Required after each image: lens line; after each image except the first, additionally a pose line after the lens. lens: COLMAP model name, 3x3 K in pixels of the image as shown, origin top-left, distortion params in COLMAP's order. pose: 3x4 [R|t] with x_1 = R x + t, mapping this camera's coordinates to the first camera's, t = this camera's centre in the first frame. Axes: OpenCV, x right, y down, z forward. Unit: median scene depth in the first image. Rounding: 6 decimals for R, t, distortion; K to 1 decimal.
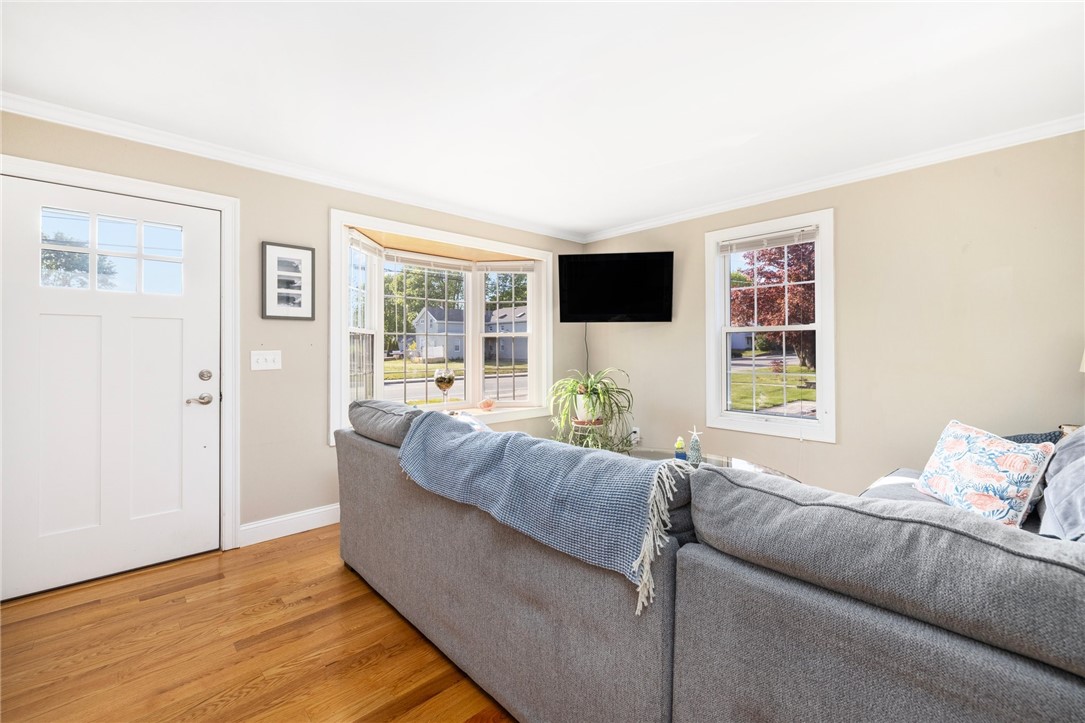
lens RADIAL K [[456.7, 0, 543.8], [0, 456.7, 350.0], [0, 0, 1]] dist [-0.001462, 0.000130]
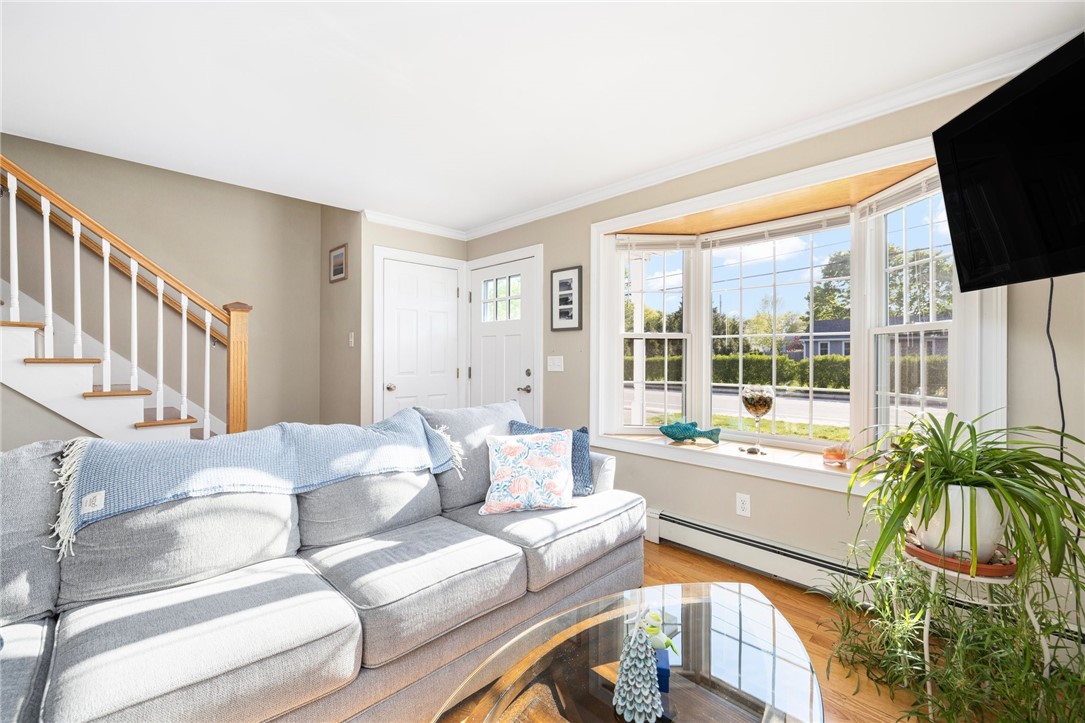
lens RADIAL K [[456.7, 0, 541.5], [0, 456.7, 360.2], [0, 0, 1]] dist [-0.001462, 0.000130]
pose [[0.011265, 0.016038, -0.999808, 0.644268], [-0.003551, 0.999866, 0.015998, -0.007093], [0.999930, 0.003370, 0.011320, 0.916566]]
